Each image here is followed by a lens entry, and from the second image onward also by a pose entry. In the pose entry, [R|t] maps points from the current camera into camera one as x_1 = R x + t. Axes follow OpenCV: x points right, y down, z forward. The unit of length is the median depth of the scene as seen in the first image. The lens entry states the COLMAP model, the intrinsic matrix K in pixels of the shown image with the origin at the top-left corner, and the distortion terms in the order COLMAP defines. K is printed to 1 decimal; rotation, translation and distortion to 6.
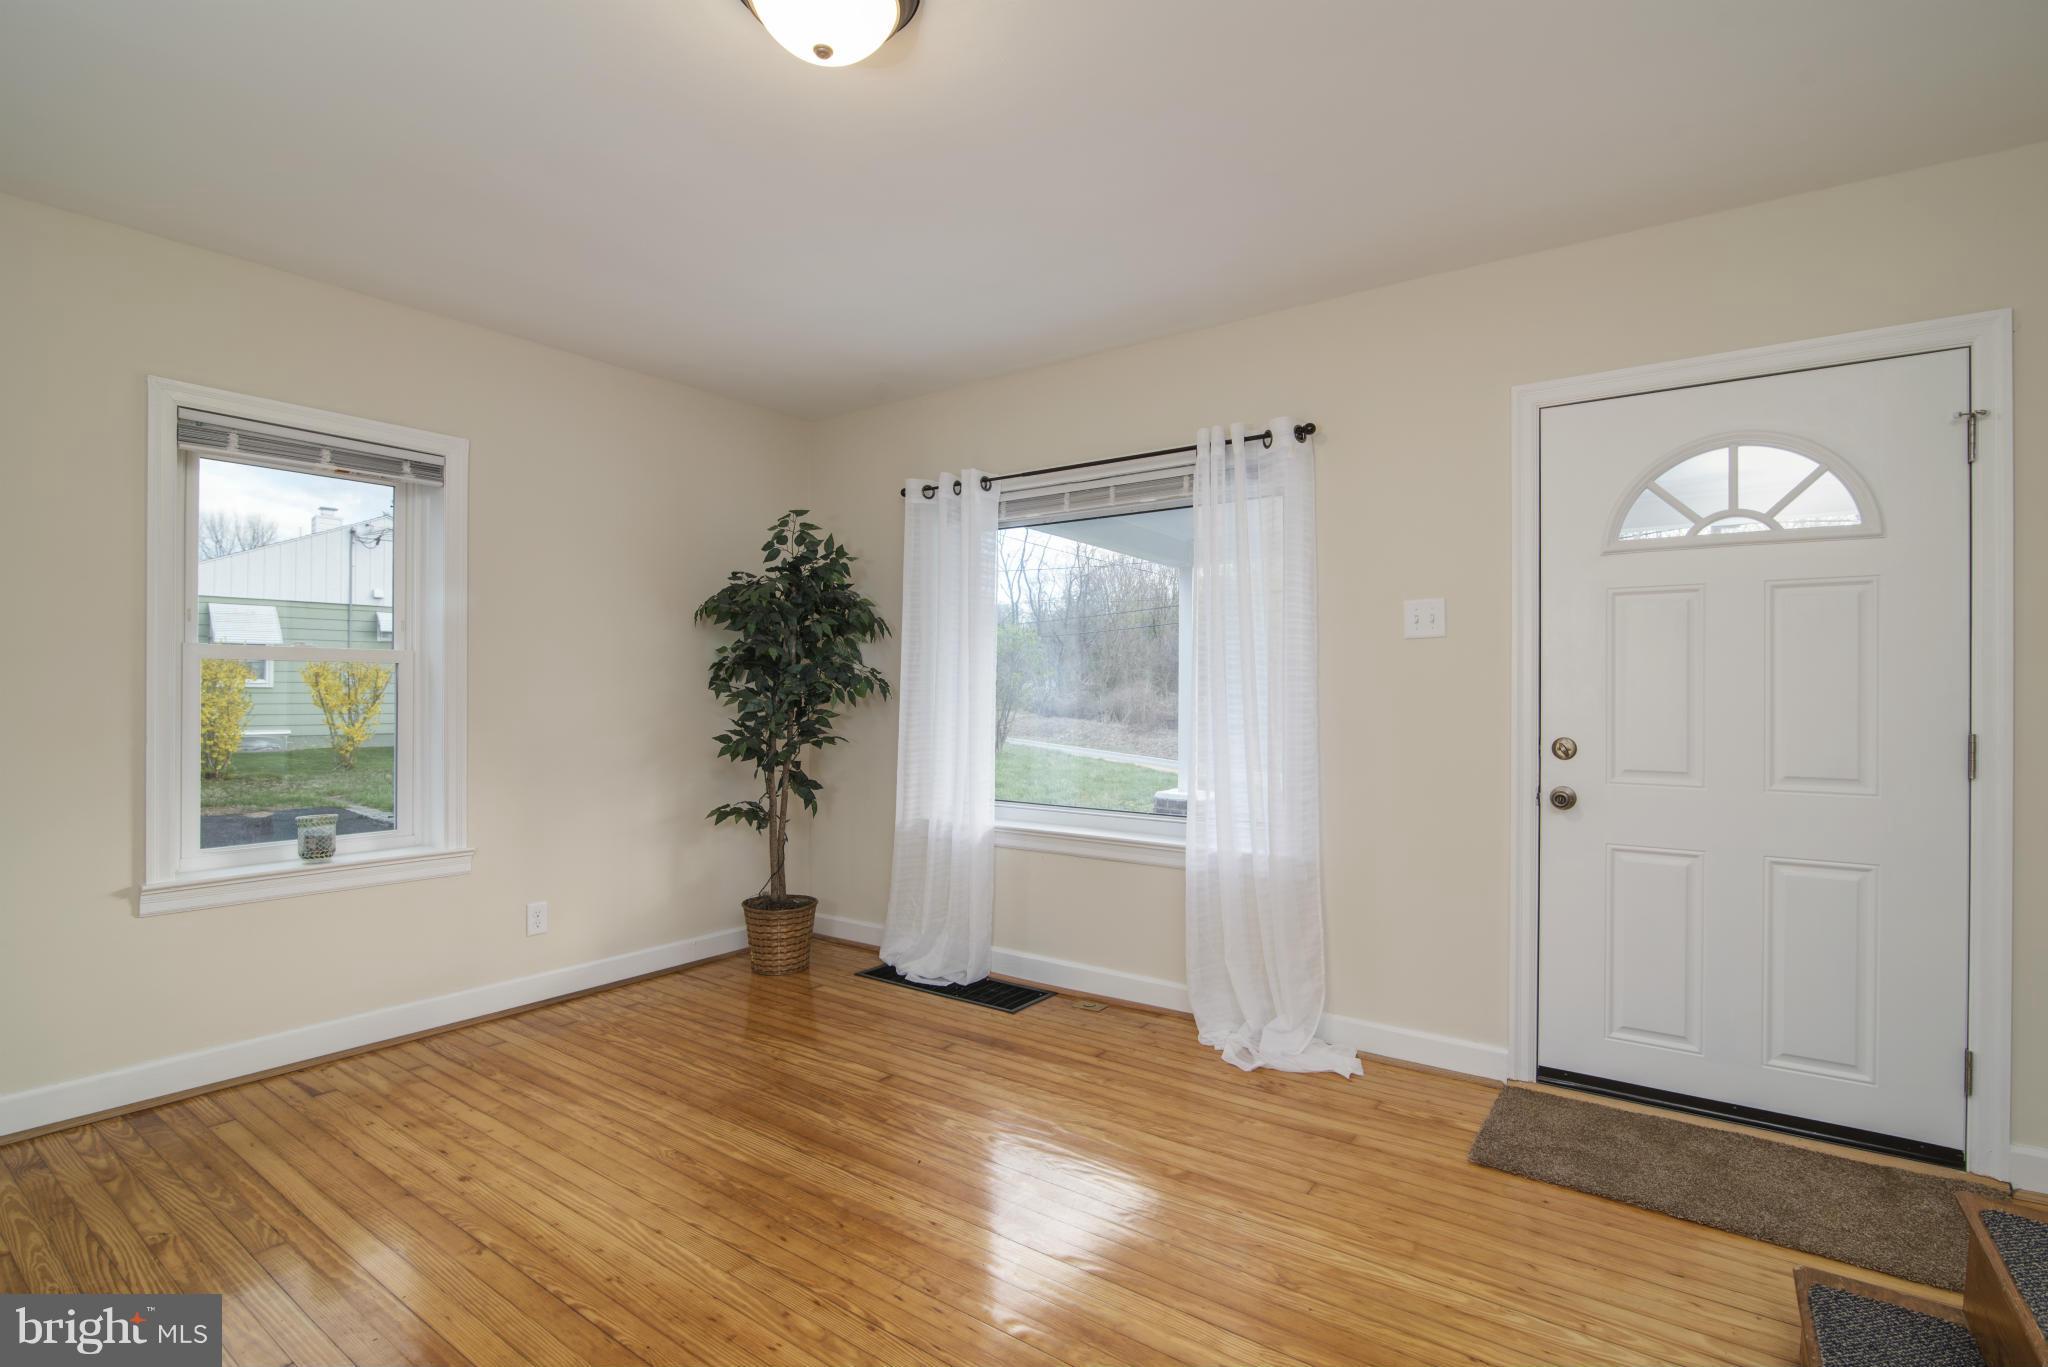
lens RADIAL K [[956.8, 0, 1023.0], [0, 956.8, 681.2], [0, 0, 1]] dist [-0.019220, -0.000207]
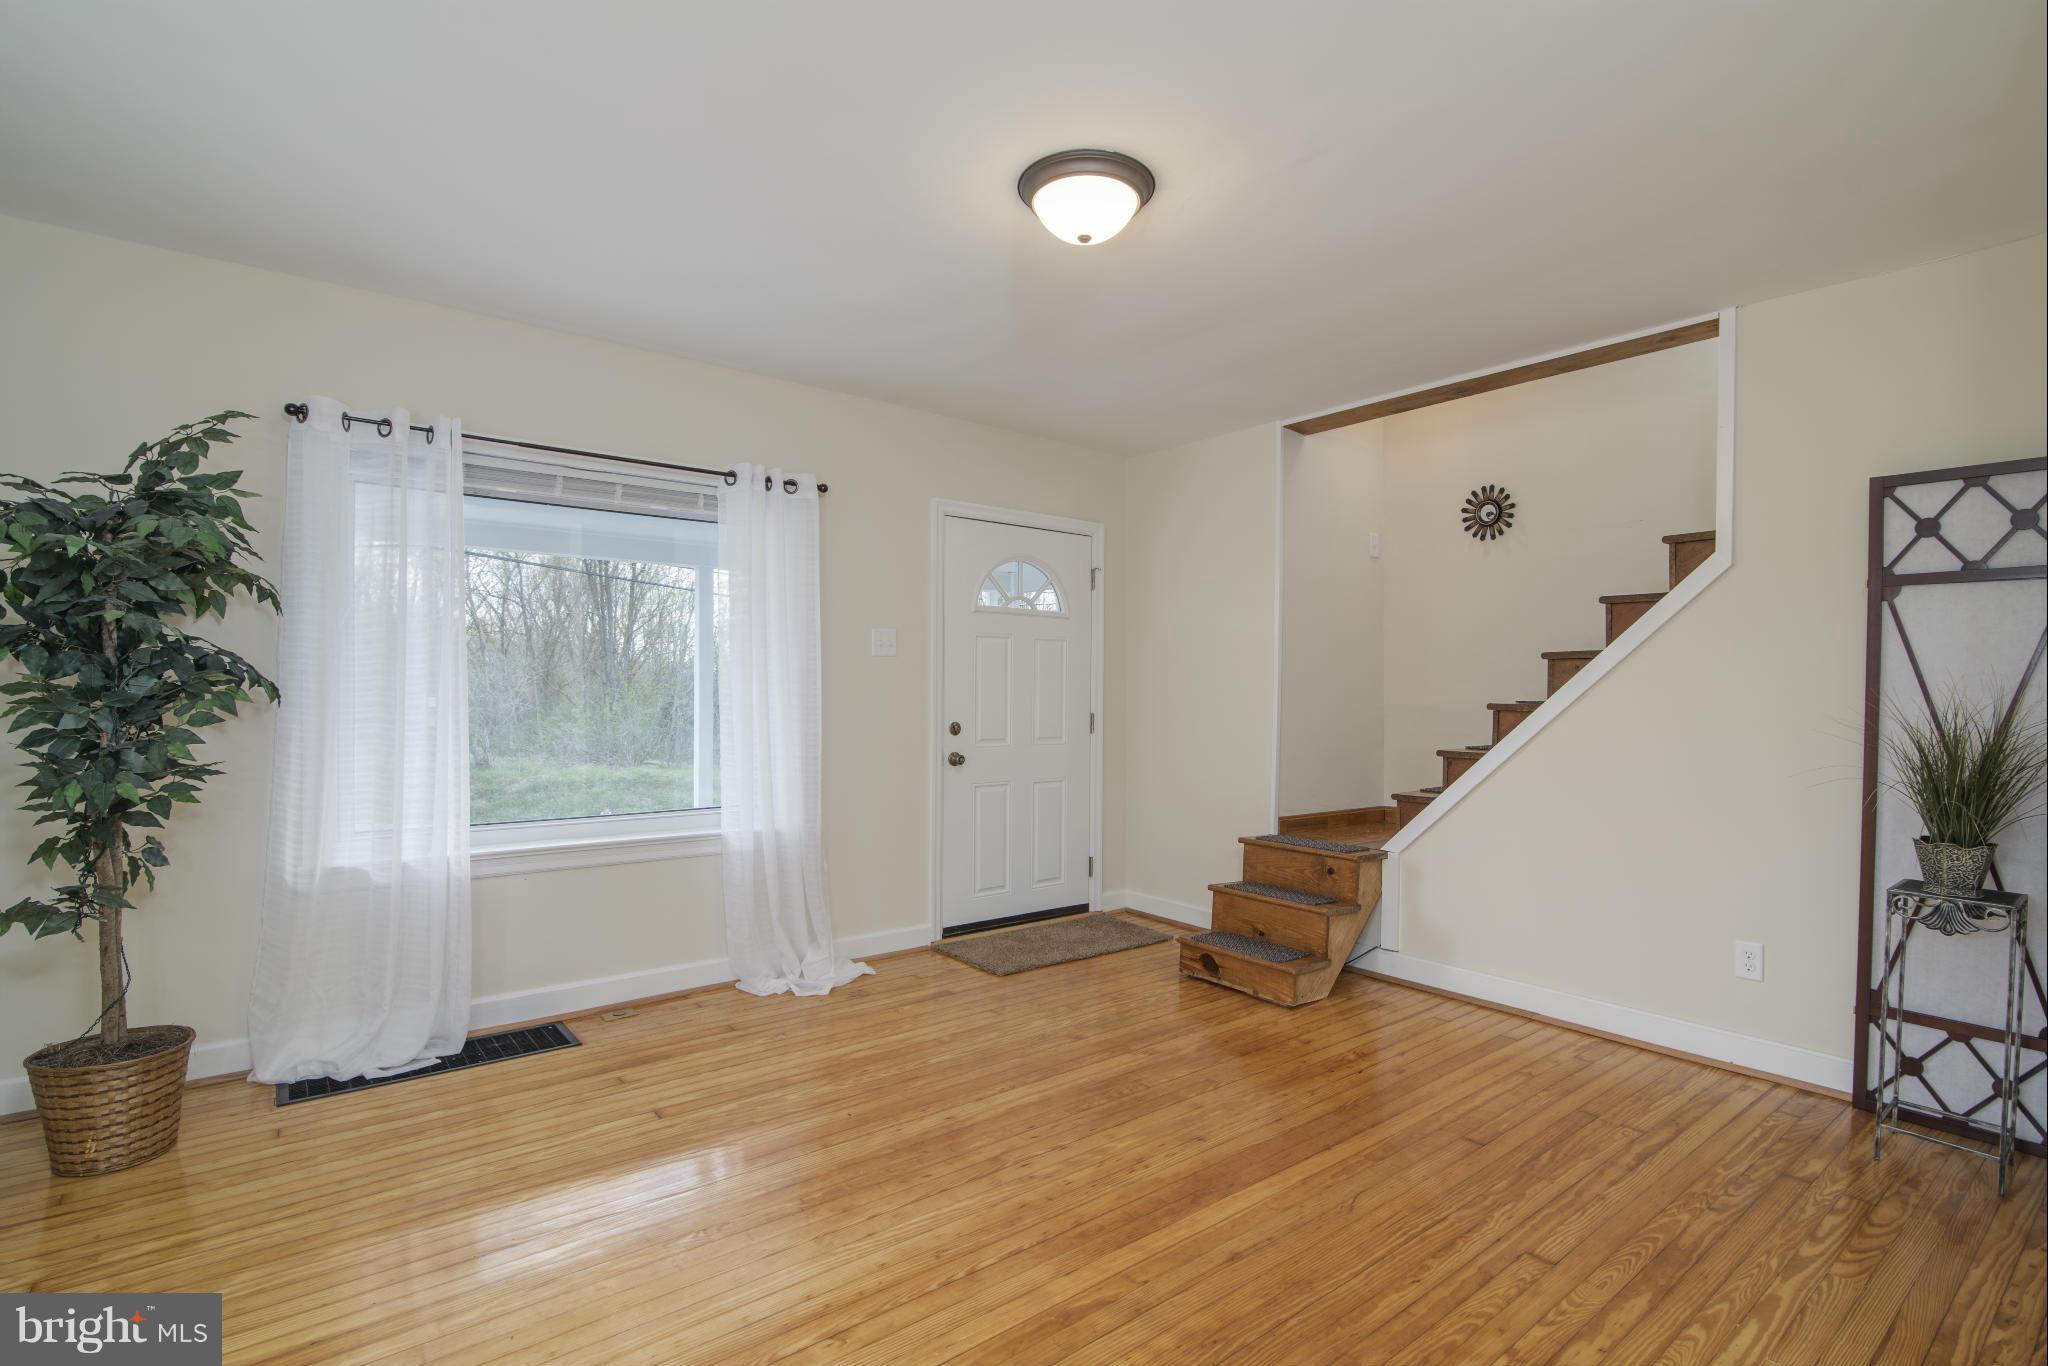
lens RADIAL K [[956.8, 0, 1014.6], [0, 956.8, 693.5], [0, 0, 1]] dist [-0.019220, -0.000207]
pose [[0.289783, -0.001608, 0.957091, -0.894602], [-0.007412, 0.999965, 0.003924, 0.002560], [-0.957064, -0.008231, 0.289761, 0.390883]]
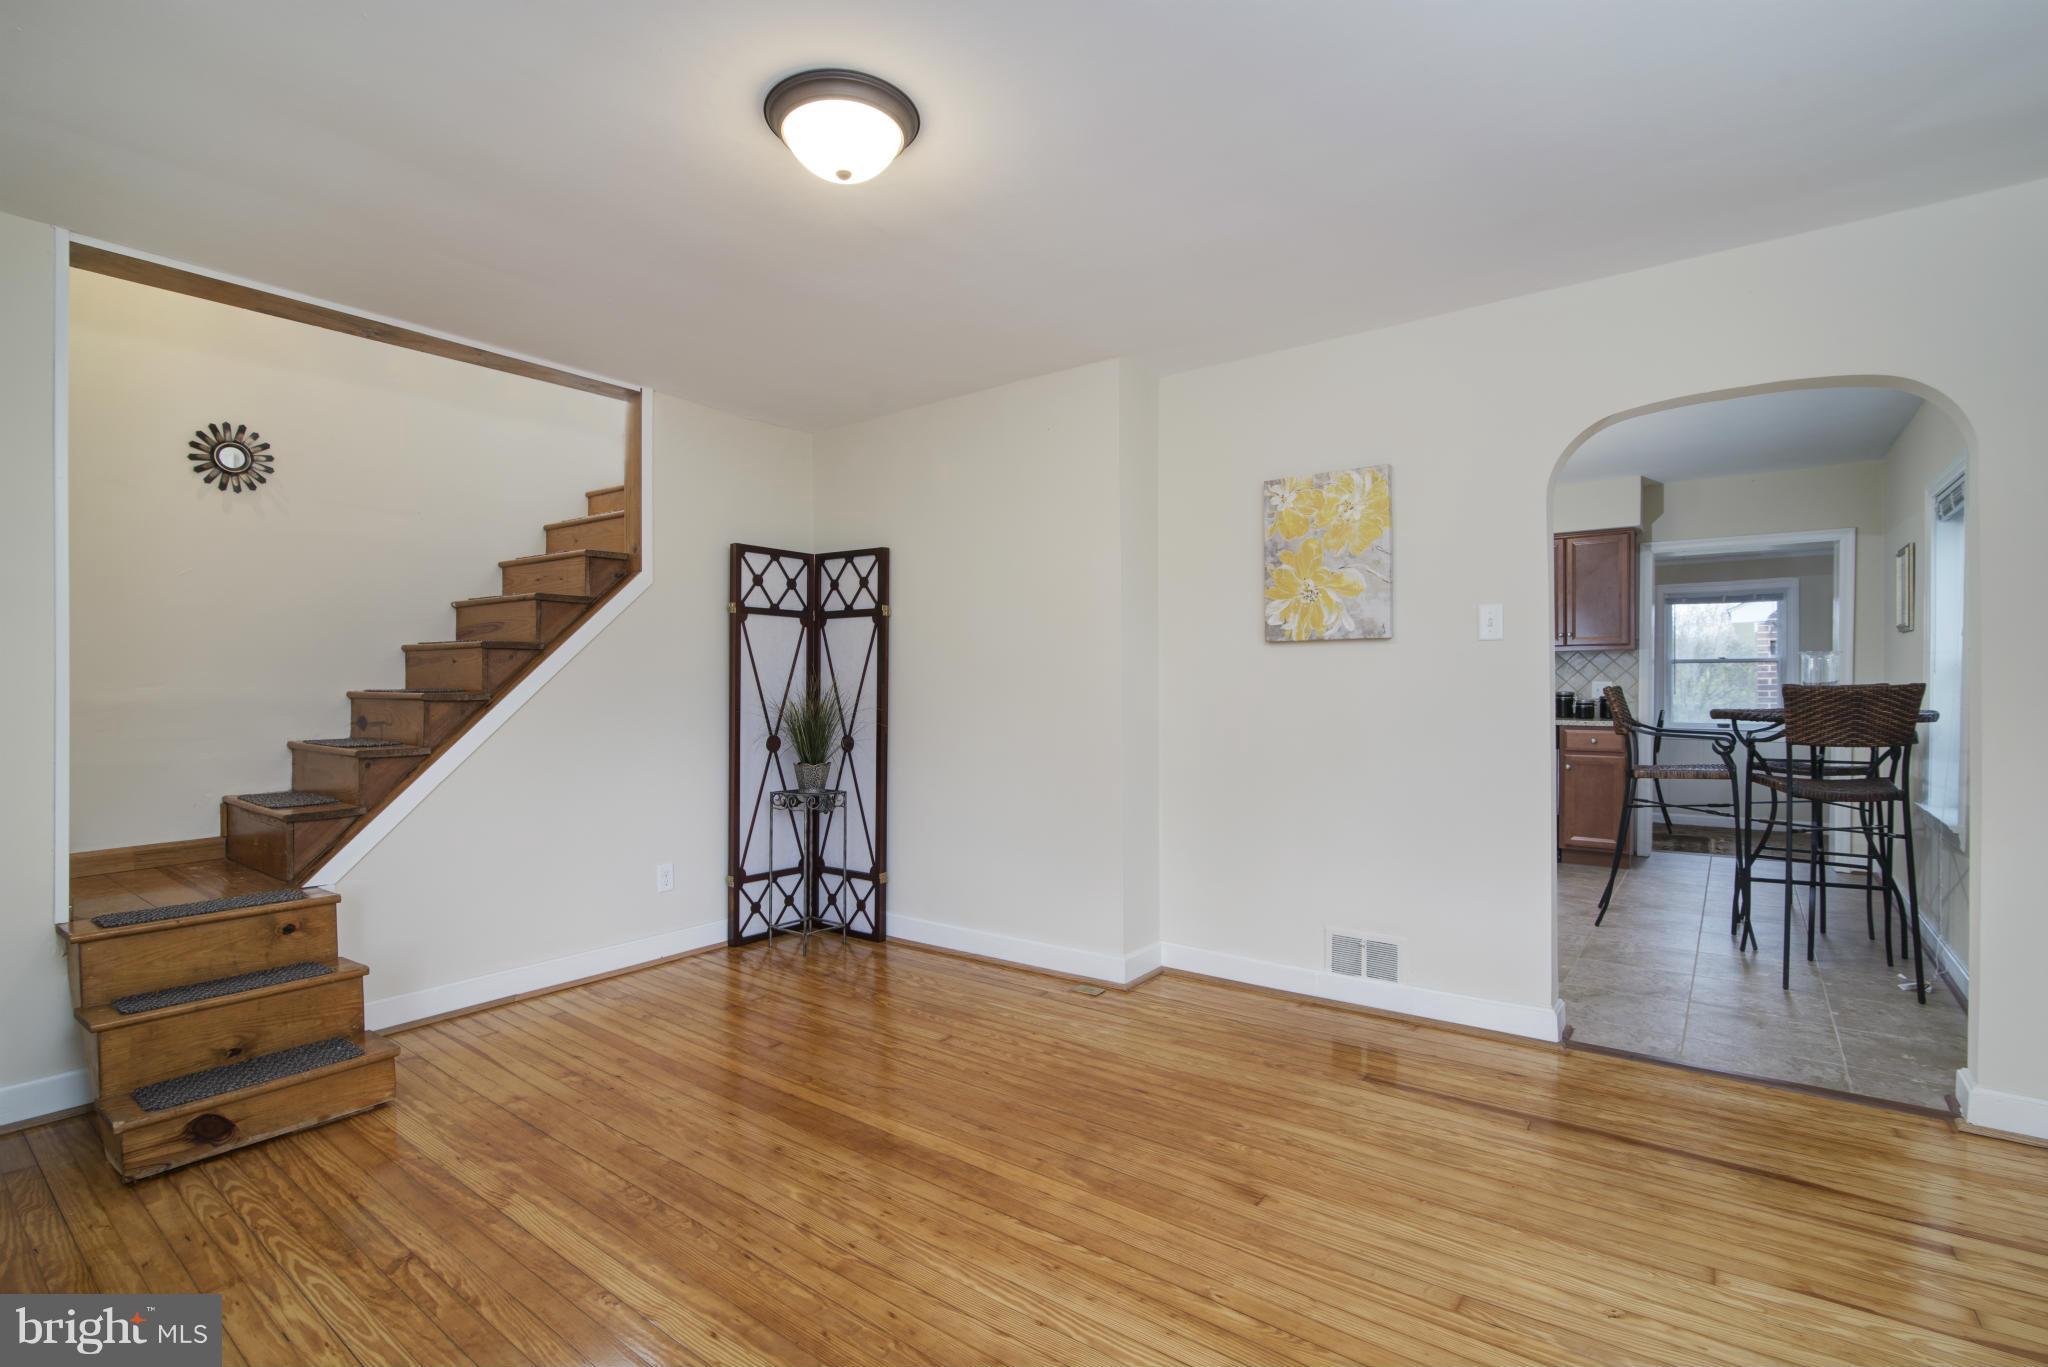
lens RADIAL K [[956.8, 0, 1018.5], [0, 956.8, 680.1], [0, 0, 1]] dist [-0.019220, -0.000207]
pose [[-0.999746, 0.001780, 0.022452, -0.264845], [0.001750, 0.999998, -0.001351, 0.002252], [-0.022454, -0.001311, -0.999747, 1.274864]]
